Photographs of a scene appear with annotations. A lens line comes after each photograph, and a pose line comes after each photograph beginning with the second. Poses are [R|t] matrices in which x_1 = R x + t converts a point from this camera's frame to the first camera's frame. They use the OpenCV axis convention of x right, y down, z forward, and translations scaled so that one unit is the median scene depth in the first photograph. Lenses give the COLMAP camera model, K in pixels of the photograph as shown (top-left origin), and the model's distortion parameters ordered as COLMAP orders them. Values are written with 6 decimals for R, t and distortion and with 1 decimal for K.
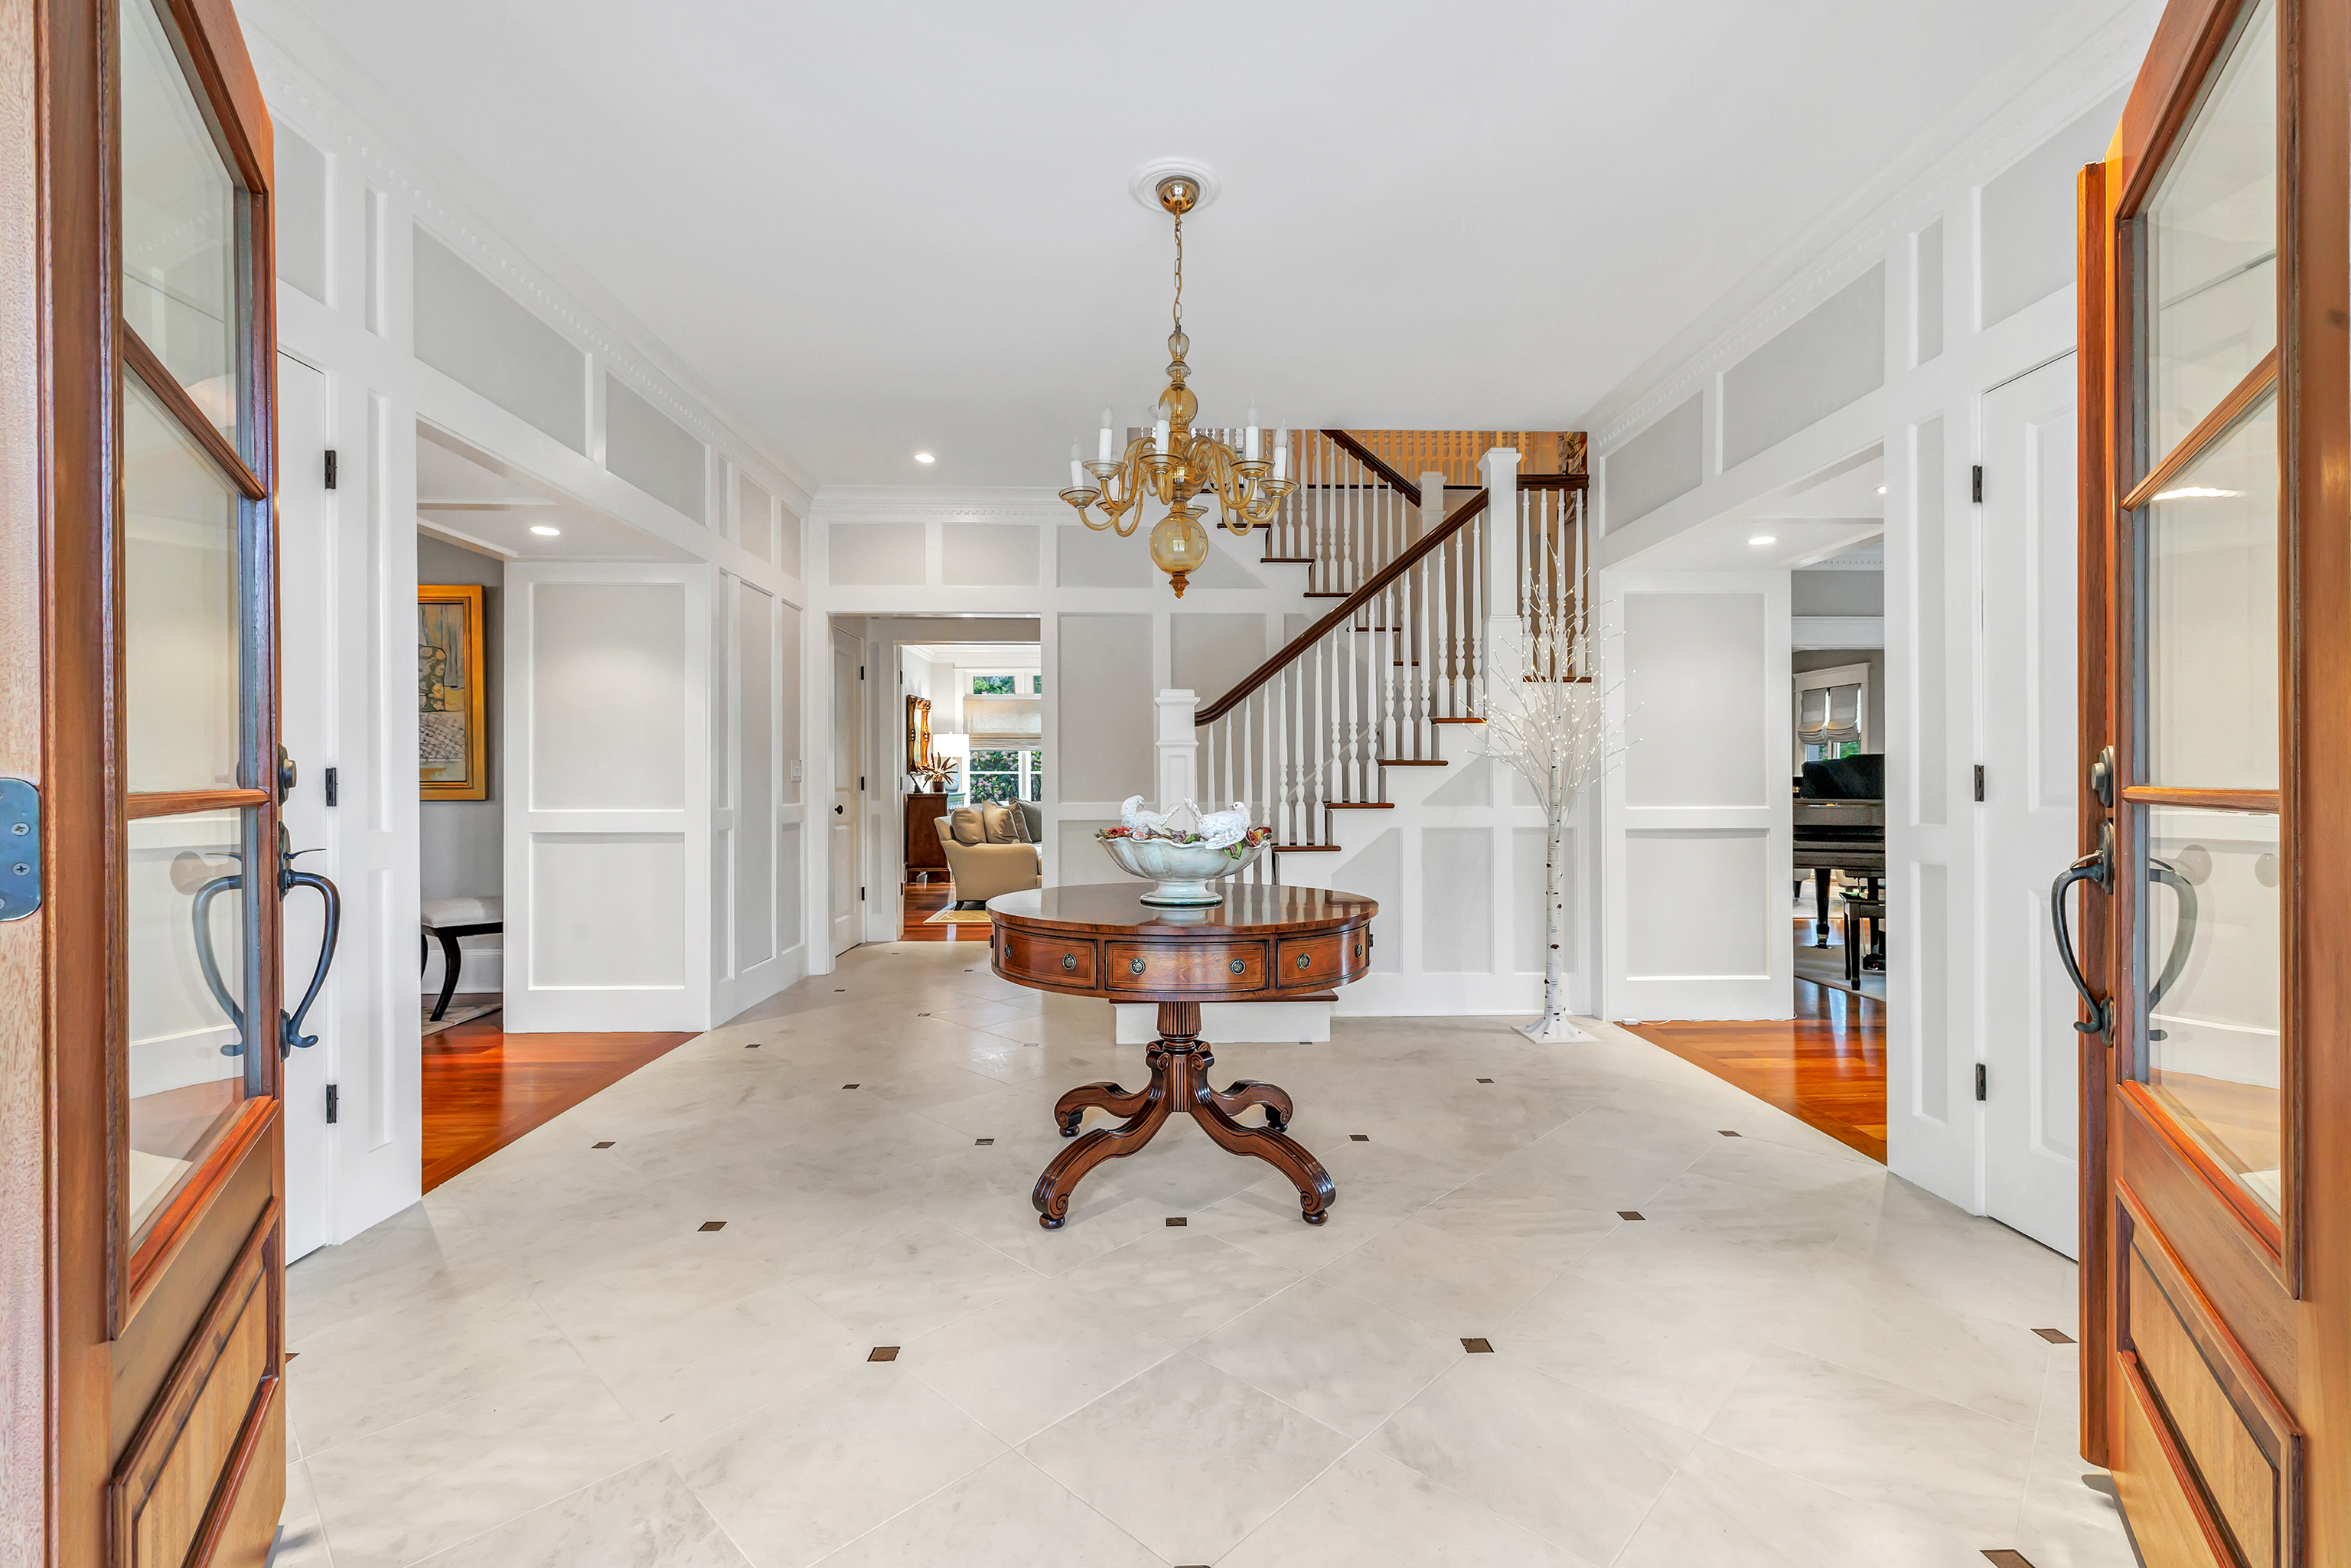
lens RADIAL K [[1020.9, 0, 1176.9], [0, 1020.9, 784.9], [0, 0, 1]] dist [-0.000896, 0.000125]
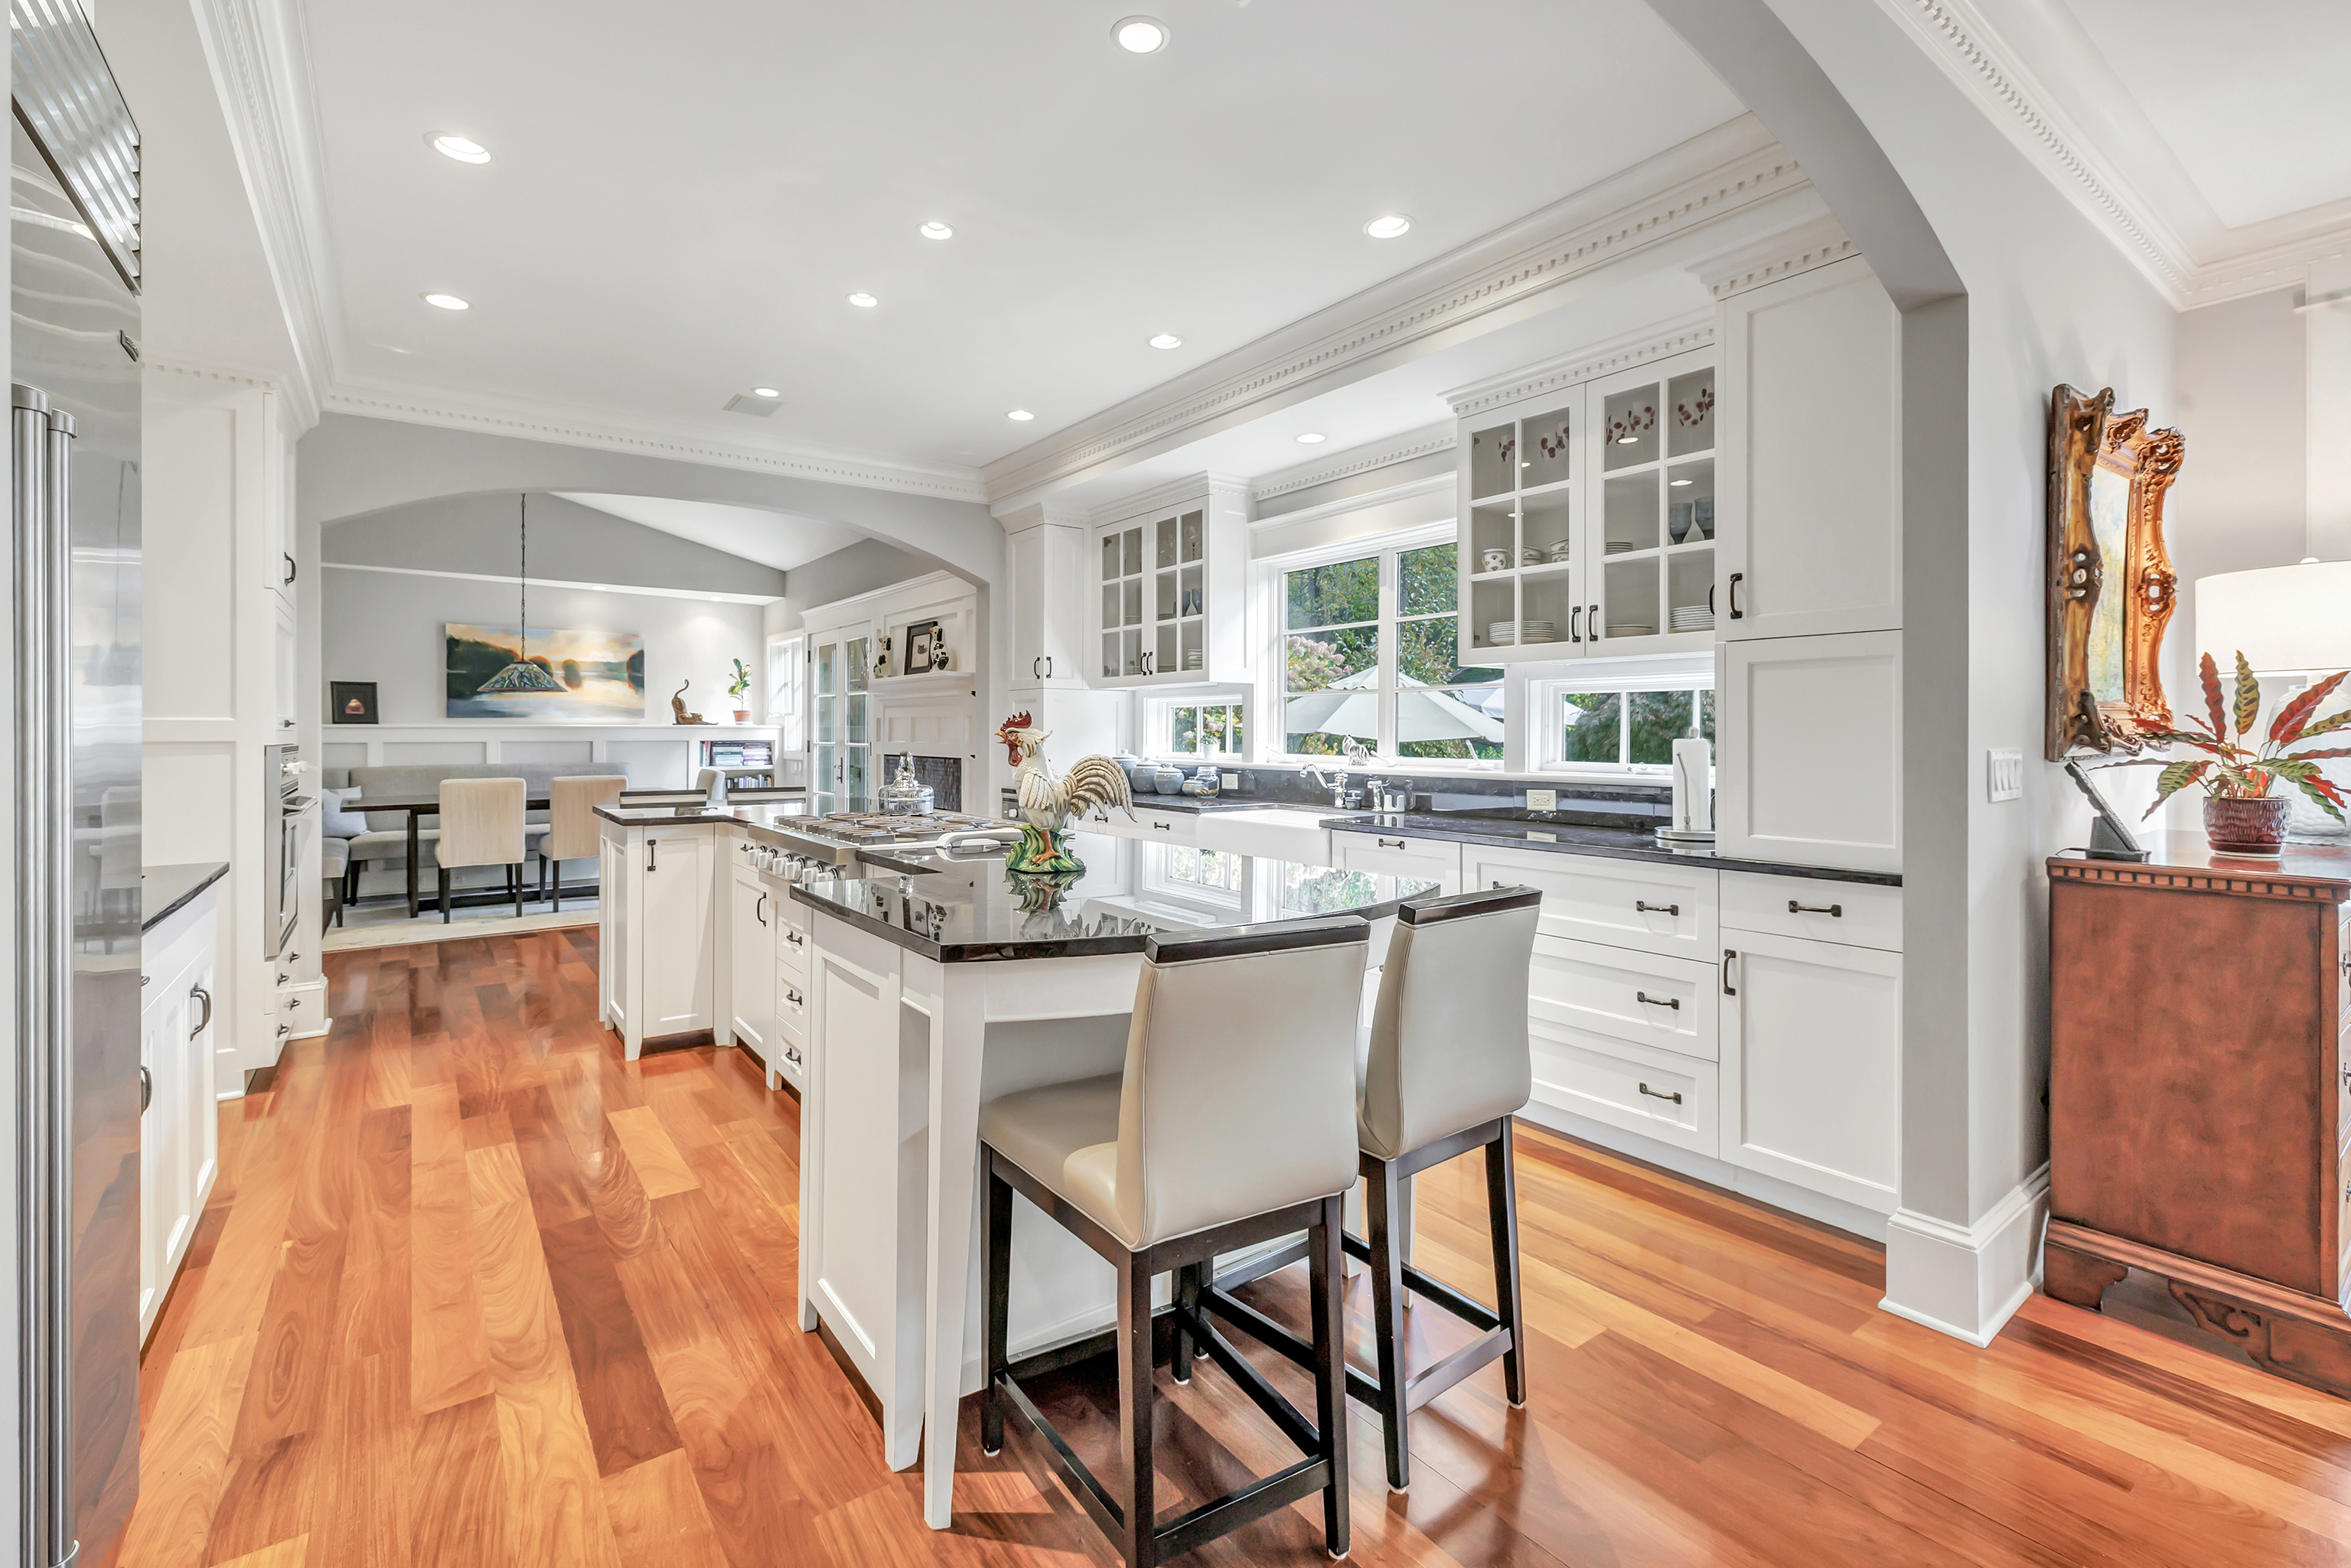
lens RADIAL K [[1020.9, 0, 1177.4], [0, 1020.9, 736.5], [0, 0, 1]] dist [-0.000896, 0.000125]
pose [[0.561996, 0.004897, -0.827126, -0.185988], [-0.001305, 0.999986, 0.005033, -0.015733], [0.827139, -0.001749, 0.561994, 0.714830]]
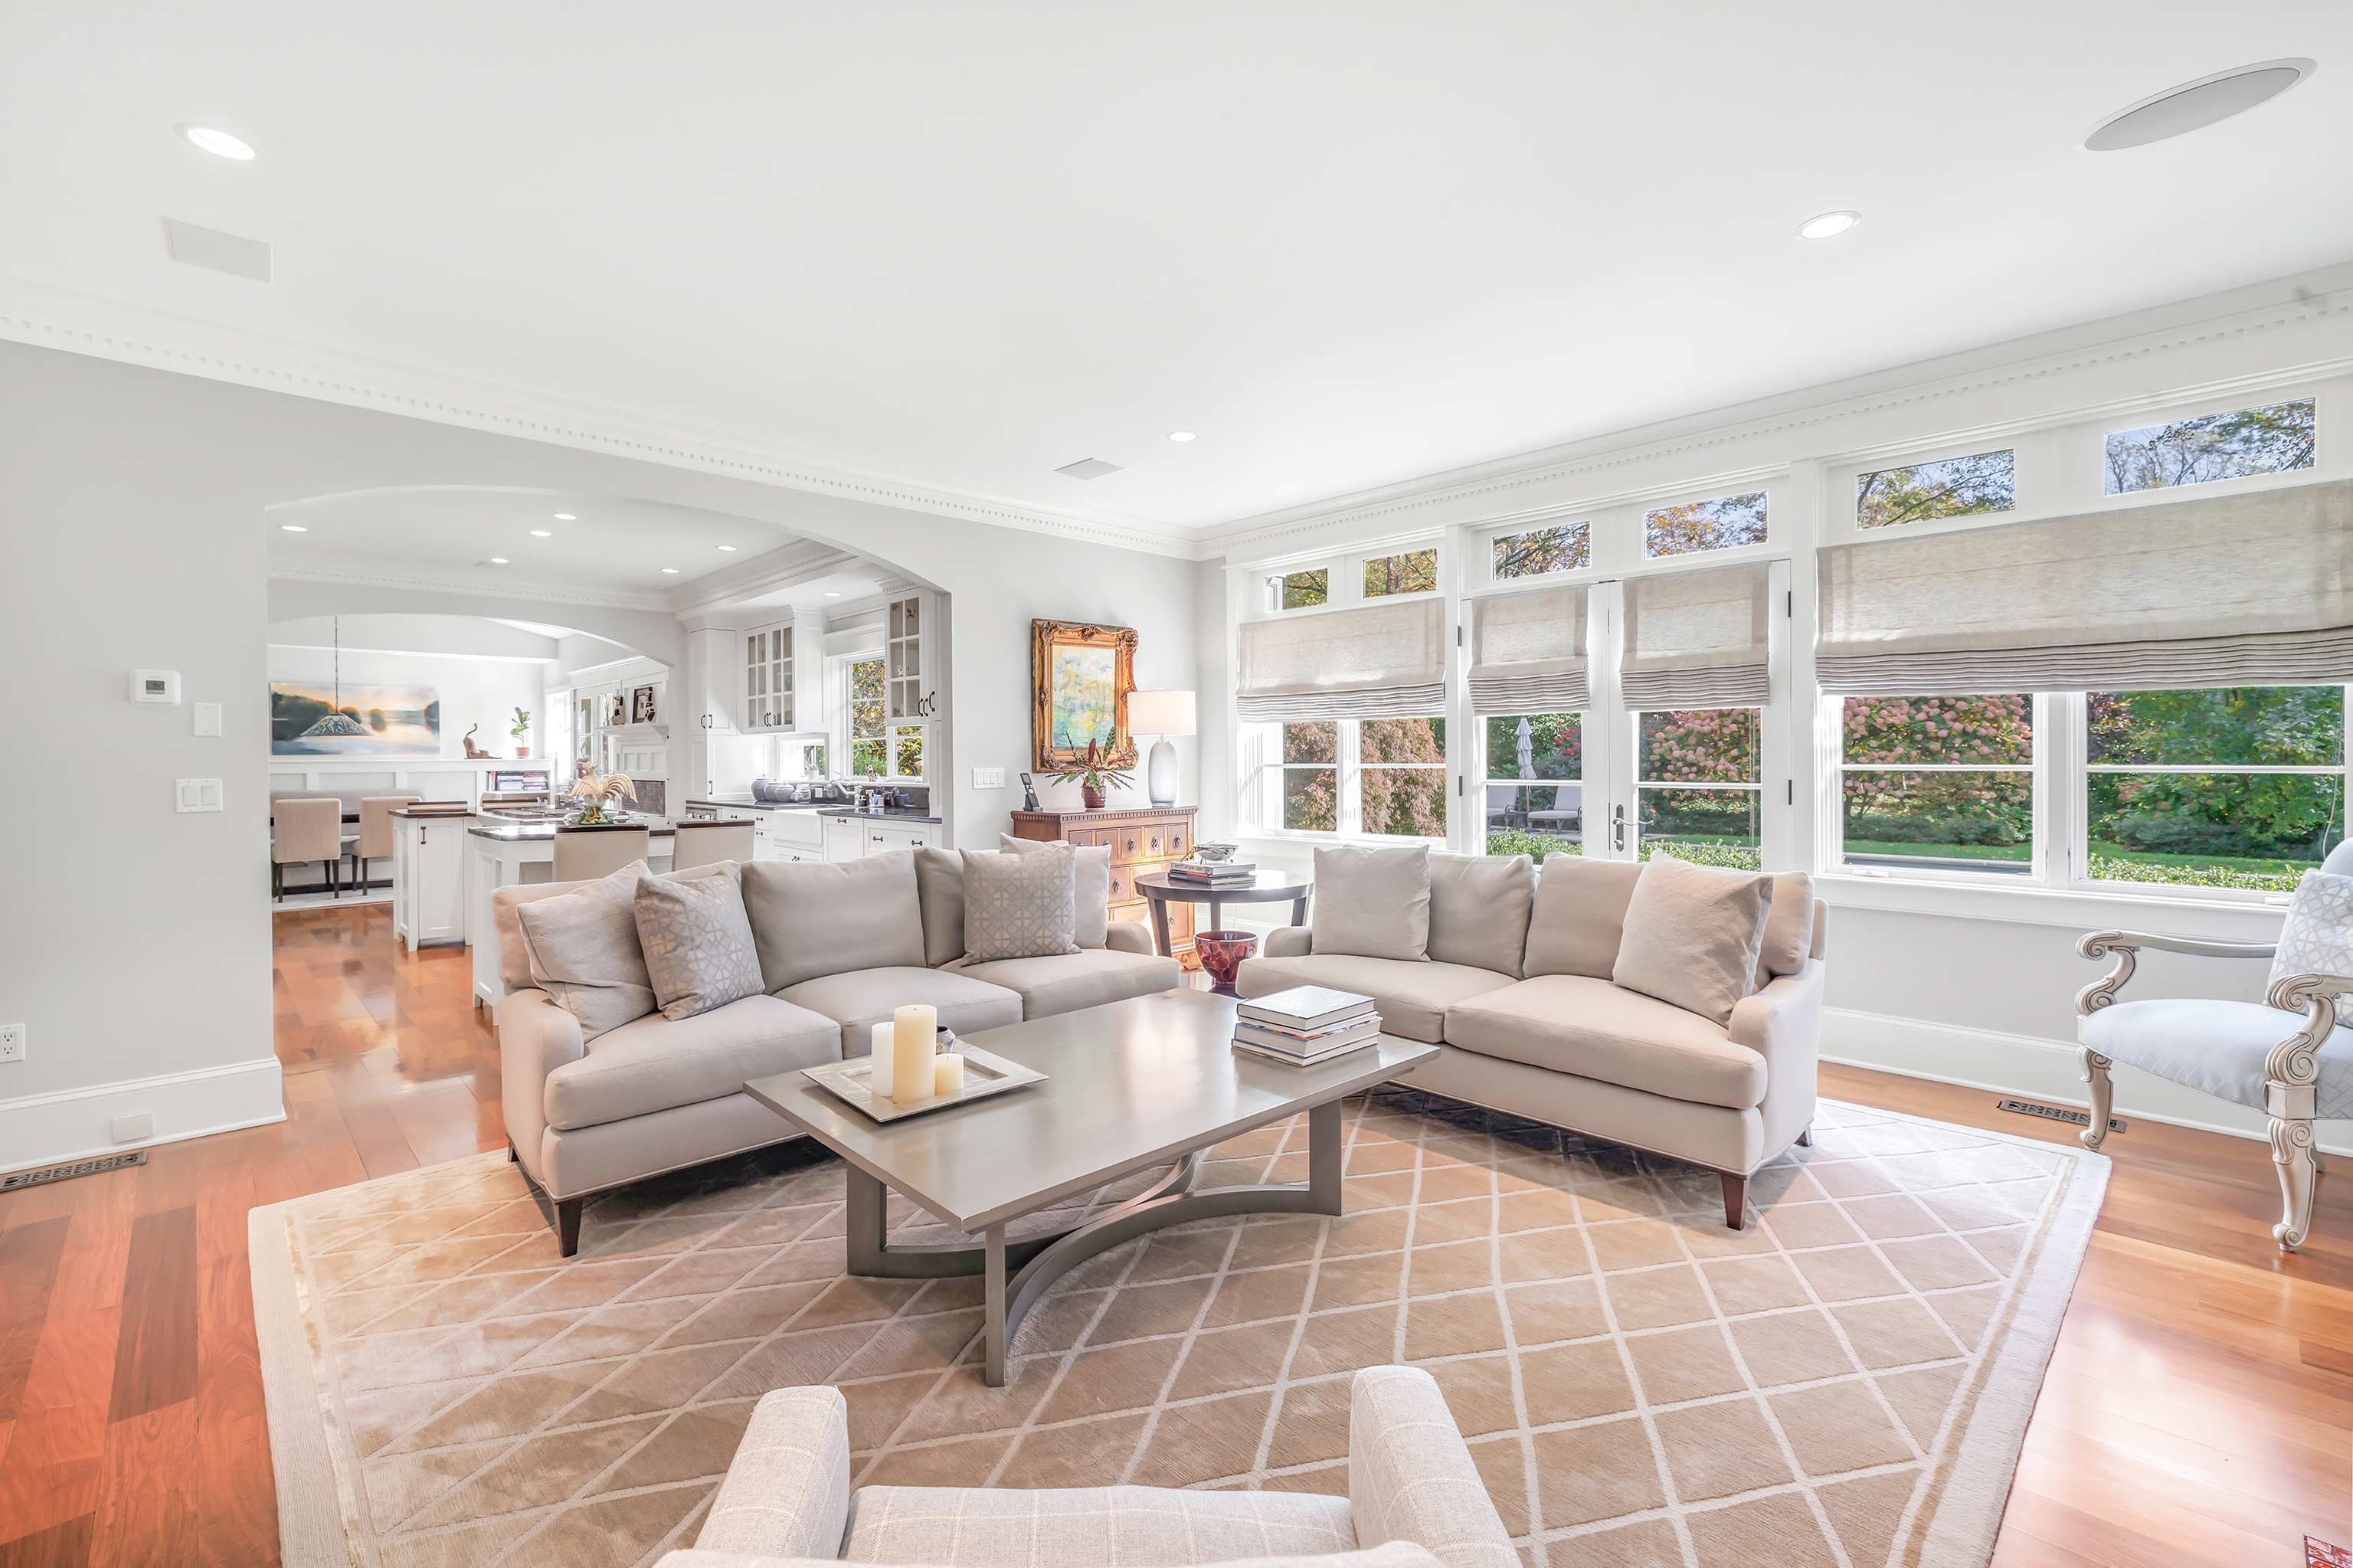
lens RADIAL K [[1021.8, 0, 1176.6], [0, 1021.8, 769.5], [0, 0, 1]] dist [-0.000896, 0.000125]
pose [[0.659344, 0.003772, -0.751832, 0.169982], [0.005530, 0.999936, 0.009866, -0.016062], [0.751821, -0.010663, 0.659281, 0.699136]]
